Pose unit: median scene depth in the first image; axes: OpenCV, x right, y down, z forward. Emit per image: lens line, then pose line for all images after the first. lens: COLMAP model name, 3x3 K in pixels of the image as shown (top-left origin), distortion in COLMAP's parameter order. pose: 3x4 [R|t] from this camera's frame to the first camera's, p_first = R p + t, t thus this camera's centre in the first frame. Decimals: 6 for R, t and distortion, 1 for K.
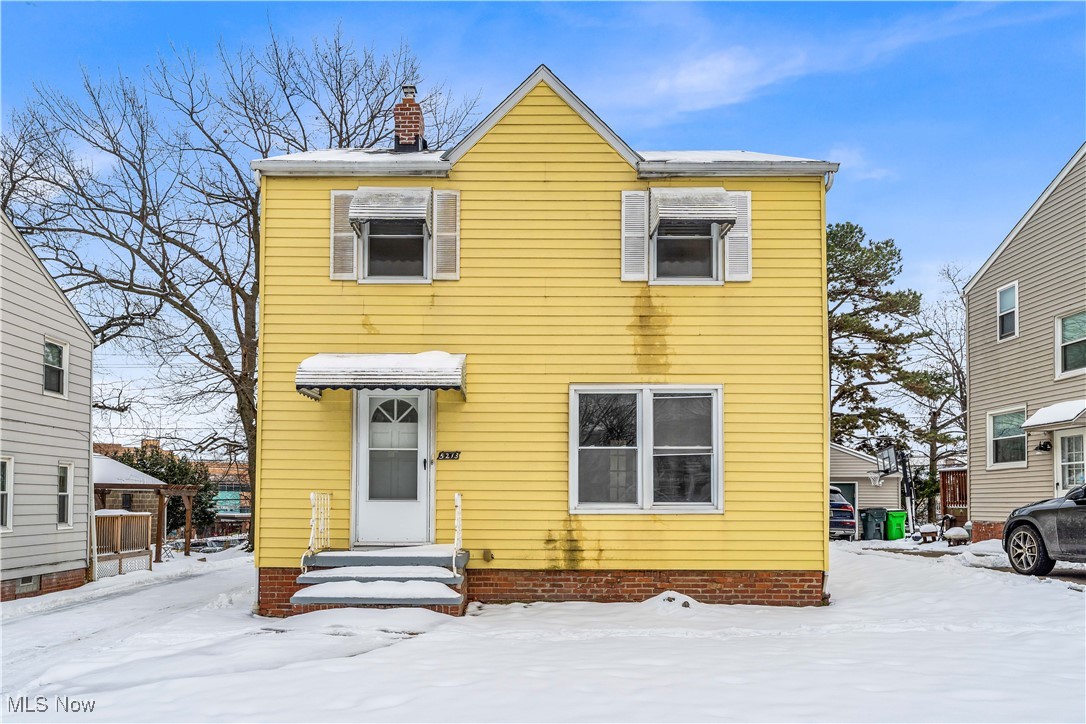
lens RADIAL K [[696.7, 0, 543.0], [0, 696.7, 362.0], [0, 0, 1]] dist [-0.000178, -0.000738]
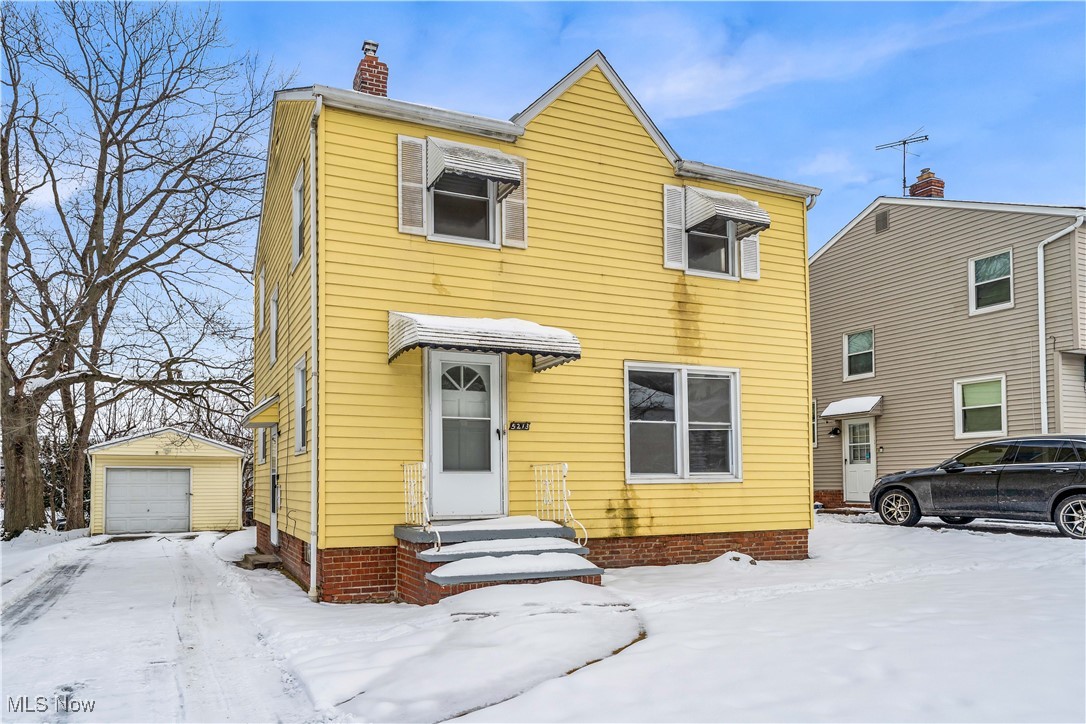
lens RADIAL K [[634.5, 0, 543.0], [0, 634.5, 362.0], [0, 0, 1]] dist [-0.001436, 0.000038]
pose [[0.934393, 0.055329, 0.351920, -0.413654], [-0.060123, 0.998187, 0.002698, 0.038966], [-0.351133, -0.023679, 0.936026, 0.150458]]
